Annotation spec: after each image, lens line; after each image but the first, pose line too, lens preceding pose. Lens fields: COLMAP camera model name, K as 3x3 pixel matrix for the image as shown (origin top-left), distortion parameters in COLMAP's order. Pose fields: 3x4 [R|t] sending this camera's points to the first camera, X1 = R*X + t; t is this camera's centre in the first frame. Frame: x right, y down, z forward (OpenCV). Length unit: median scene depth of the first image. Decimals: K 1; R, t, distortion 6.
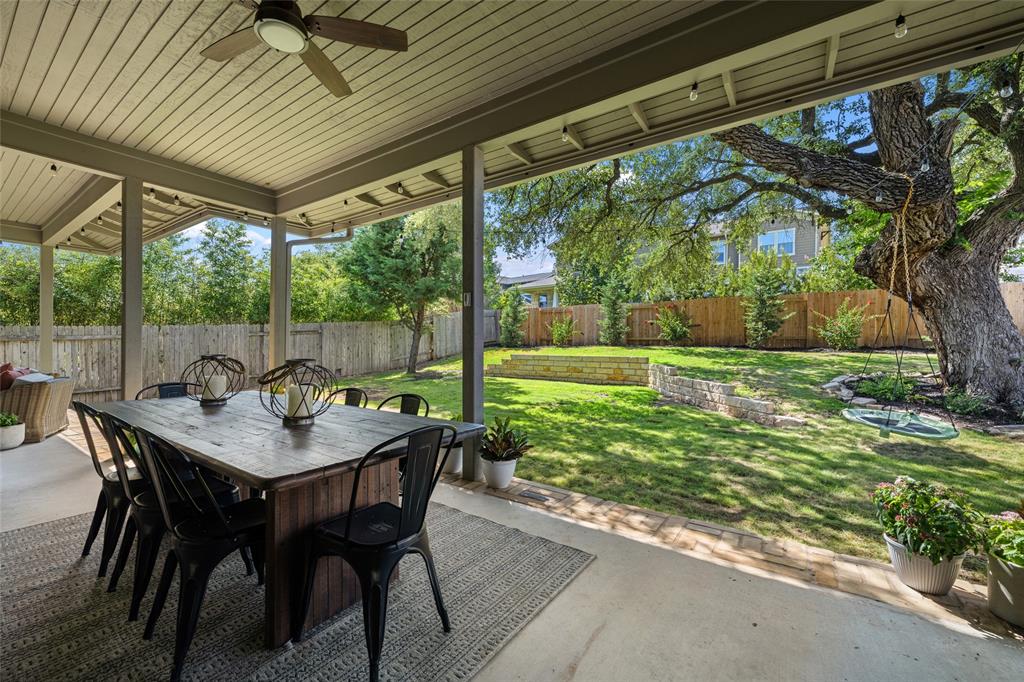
lens RADIAL K [[409.4, 0, 514.4], [0, 409.4, 346.2], [0, 0, 1]] dist [-0.001878, 0.000112]
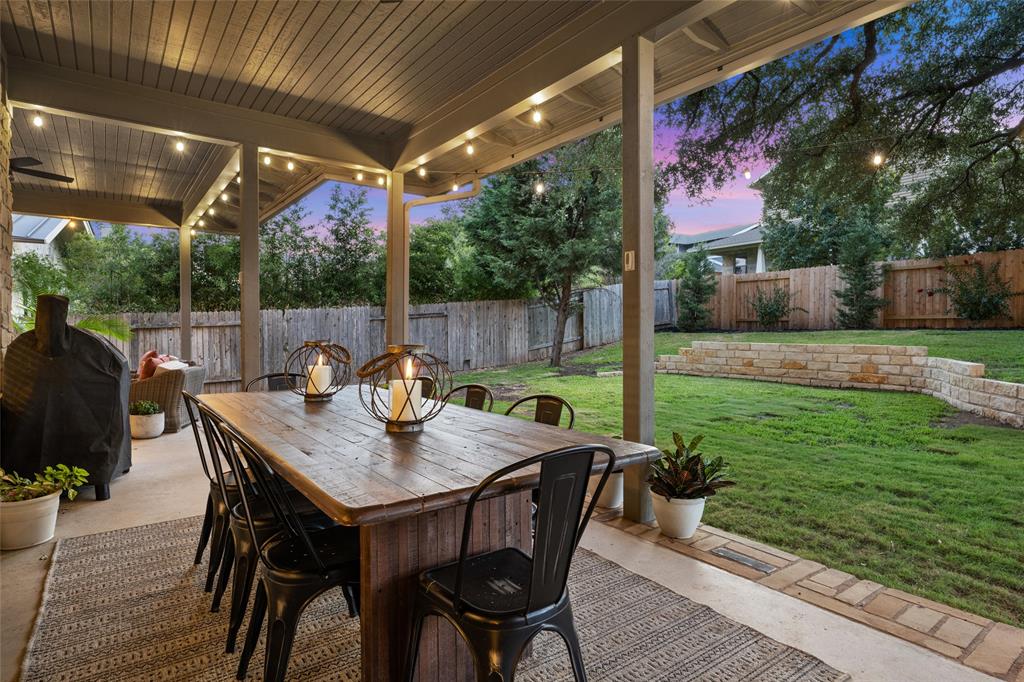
lens RADIAL K [[543.2, 0, 513.3], [0, 543.2, 342.6], [0, 0, 1]] dist [0.000477, 0.000412]
pose [[0.947624, 0.000942, -0.319387, -0.003884], [0.005505, 0.999799, 0.019282, 0.002332], [0.319341, -0.020030, 0.947428, 0.029910]]
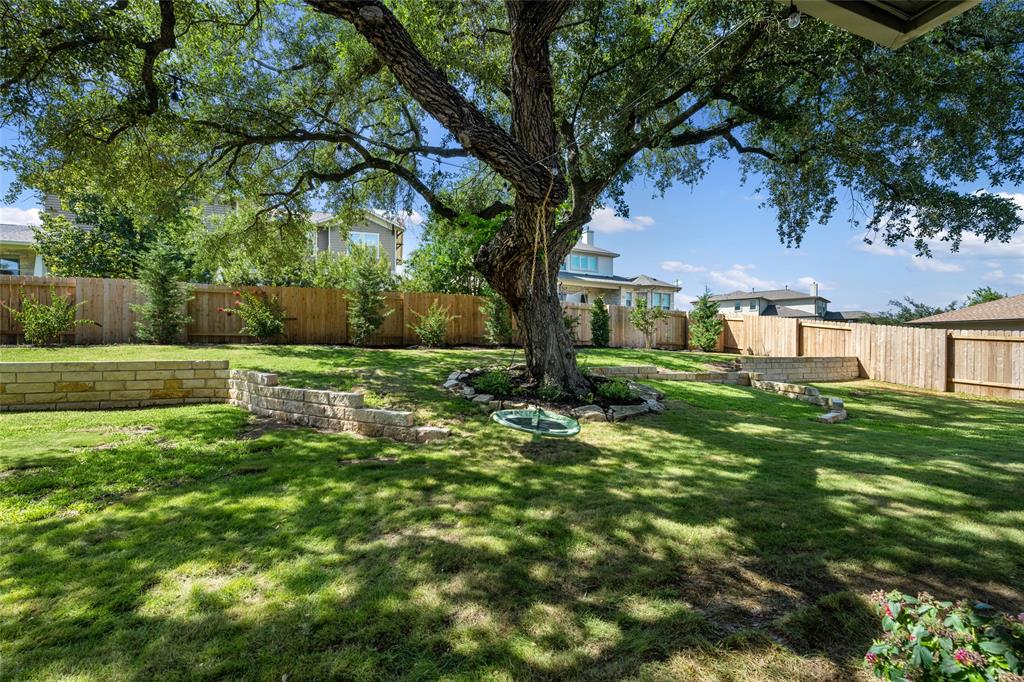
lens RADIAL K [[409.4, 0, 515.4], [0, 409.4, 346.9], [0, 0, 1]] dist [-0.001878, 0.000112]
pose [[0.582978, -0.009816, 0.812429, 0.077769], [0.004116, 0.999950, 0.009128, 0.000428], [-0.812478, -0.001978, 0.582989, 0.319178]]
